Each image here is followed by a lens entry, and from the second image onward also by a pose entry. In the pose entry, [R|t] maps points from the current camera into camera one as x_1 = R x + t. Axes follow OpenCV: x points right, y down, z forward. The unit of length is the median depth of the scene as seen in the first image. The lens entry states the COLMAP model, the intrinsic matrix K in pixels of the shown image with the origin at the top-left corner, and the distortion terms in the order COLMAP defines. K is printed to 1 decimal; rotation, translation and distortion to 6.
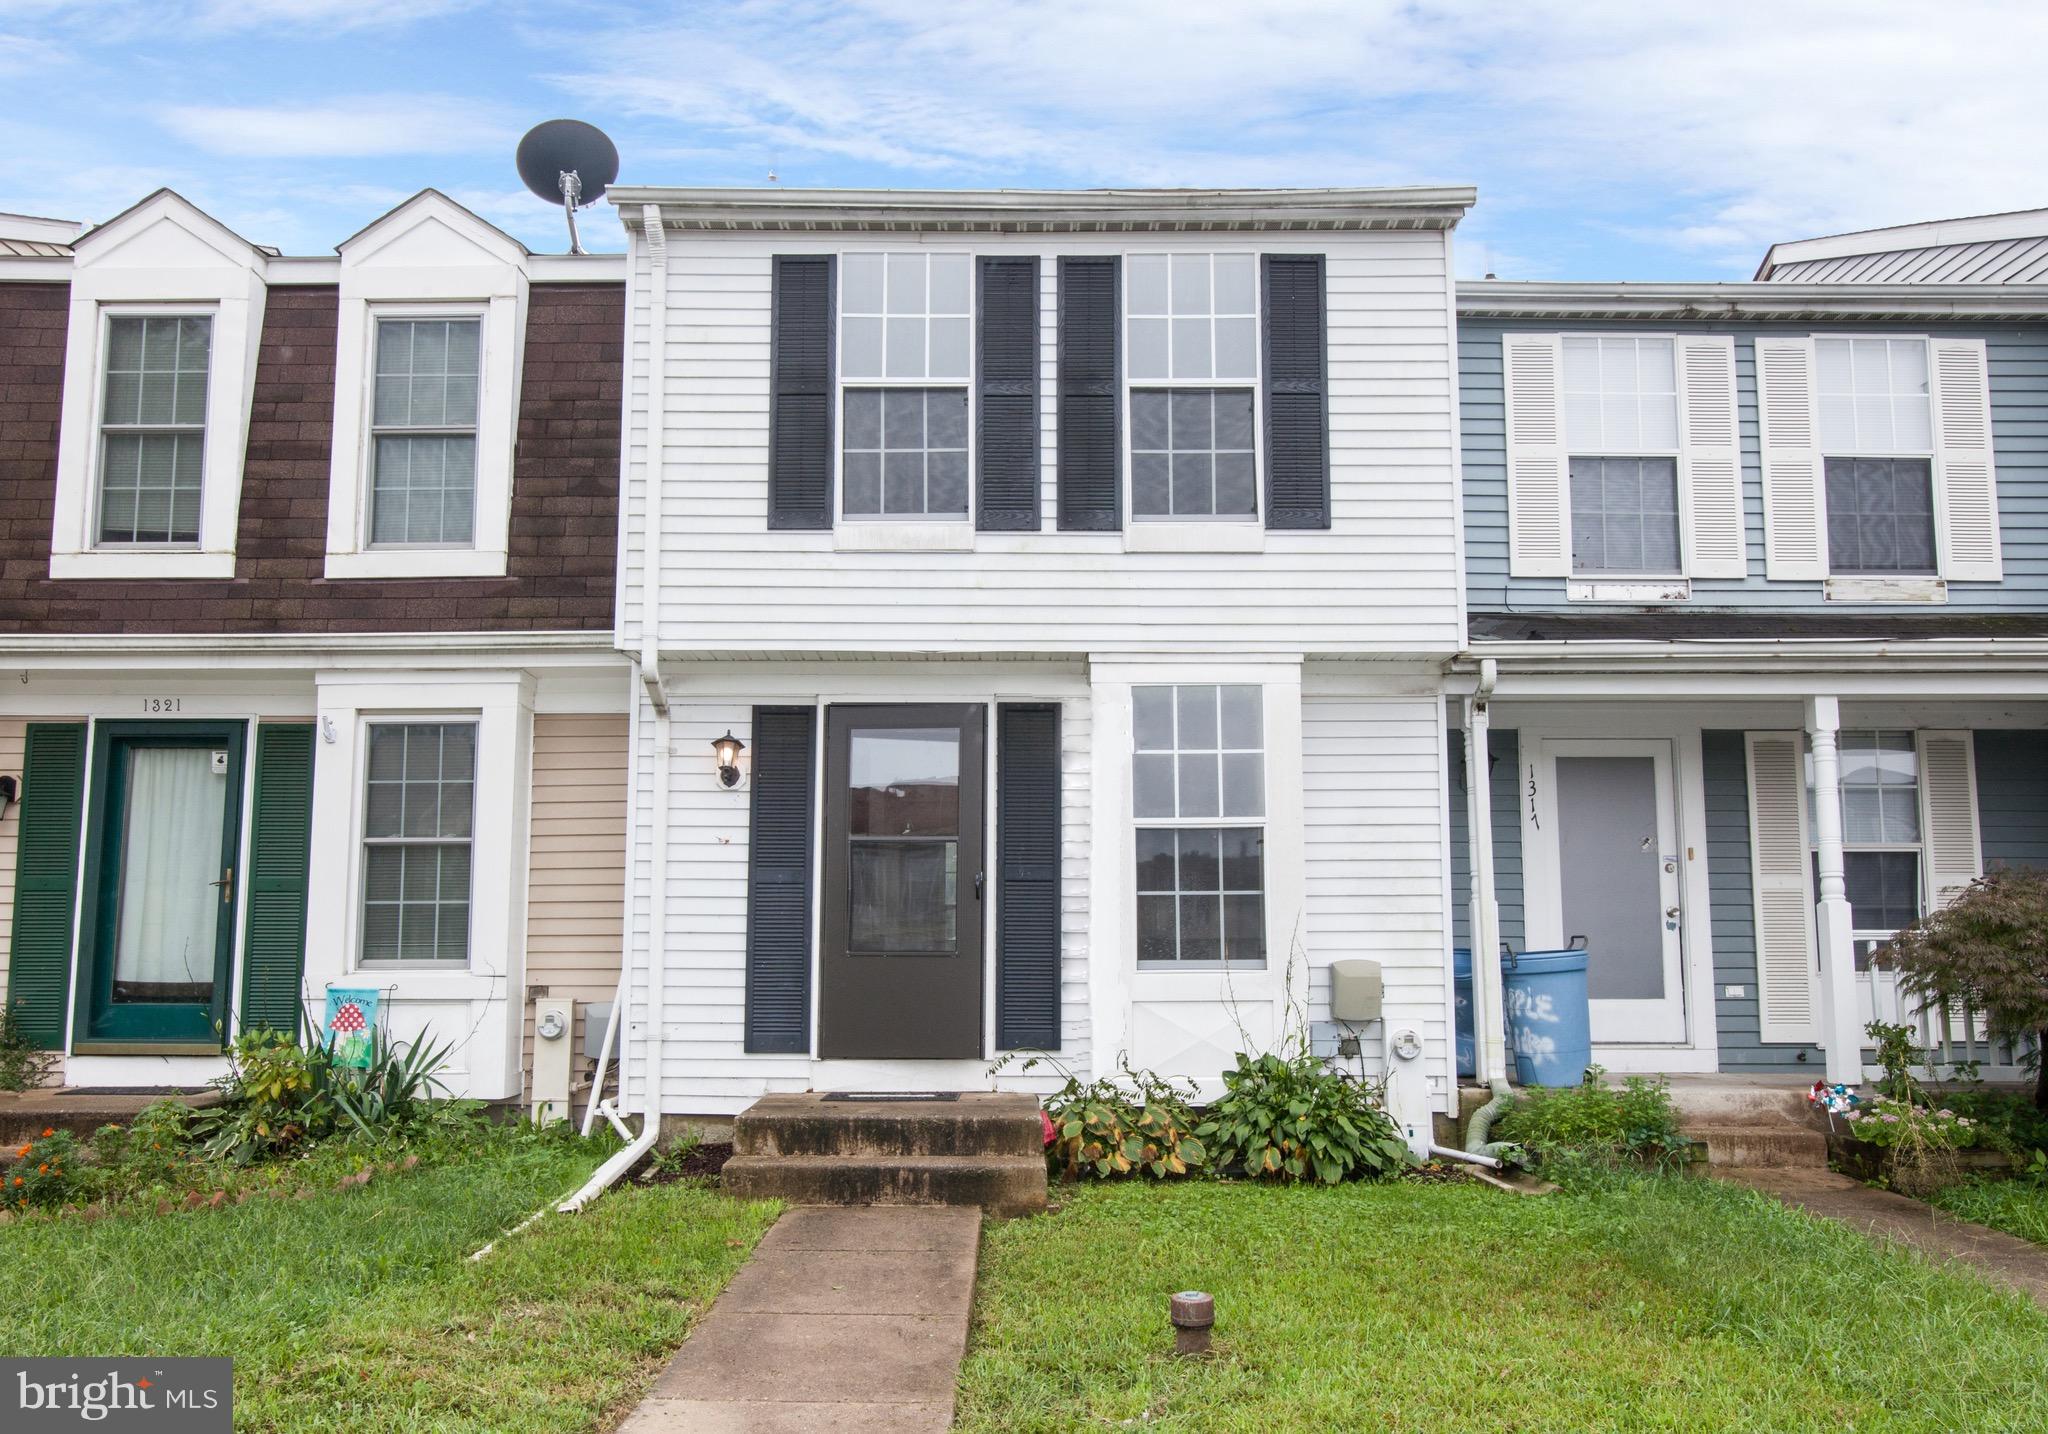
lens RADIAL K [[1636.3, 0, 1024.0], [0, 1636.3, 717.0], [0, 0, 1]] dist [-0.006363, 0.001102]
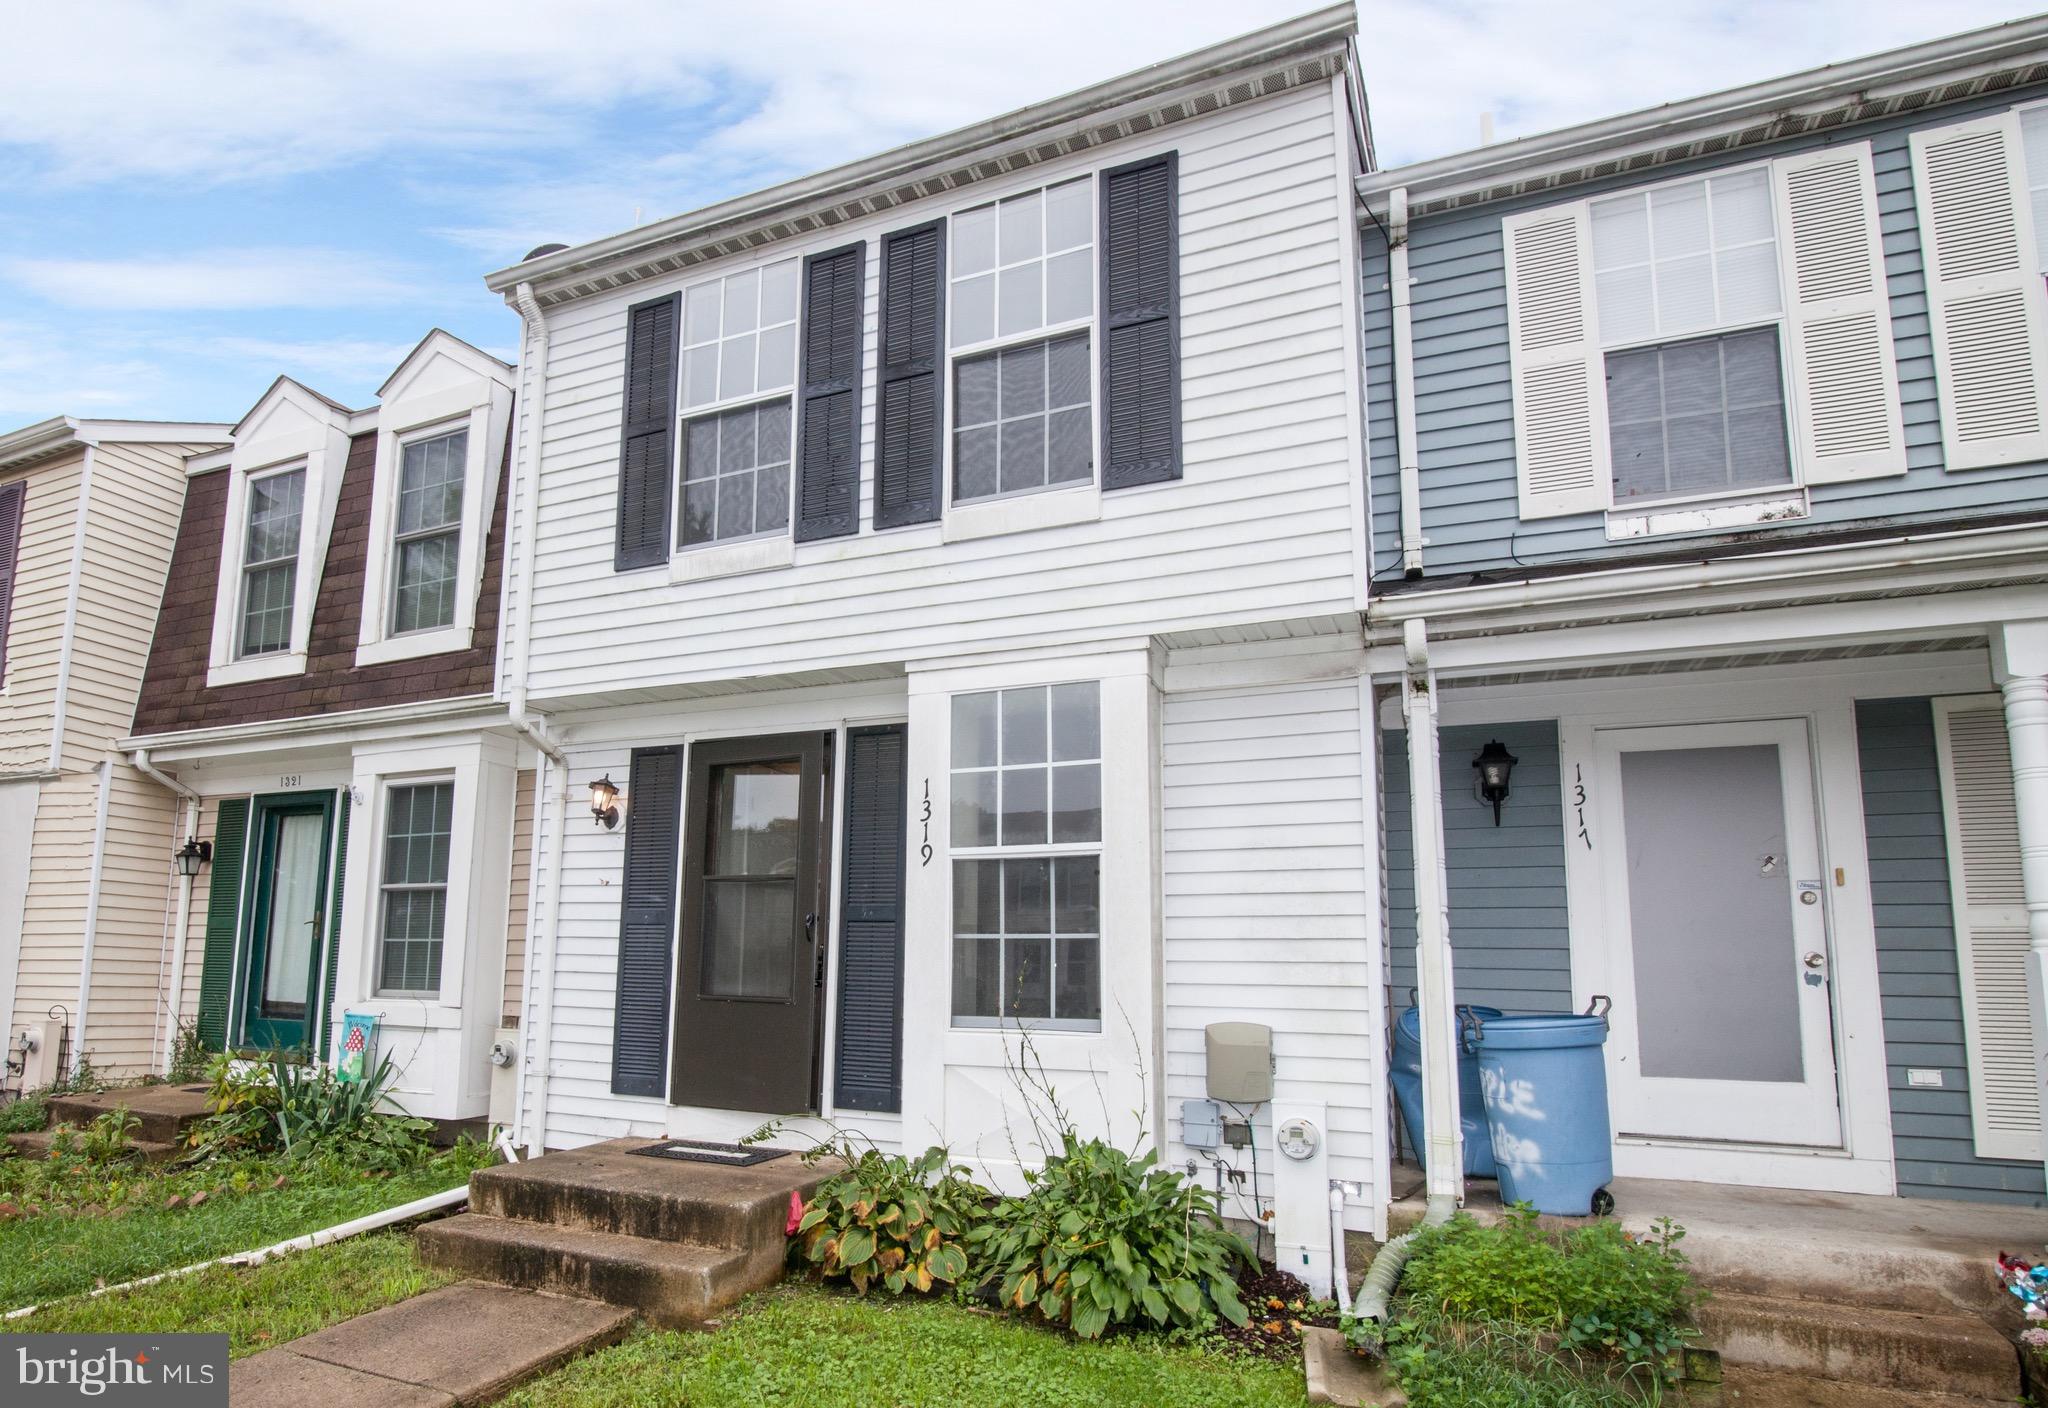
lens RADIAL K [[1119.3, 0, 1023.2], [0, 1119.3, 785.4], [0, 0, 1]] dist [-0.016504, -0.001318]
pose [[0.894695, -0.054364, -0.443357, 0.356408], [0.050665, 0.998512, -0.020194, 0.041915], [0.443795, -0.004395, 0.896117, 0.483845]]
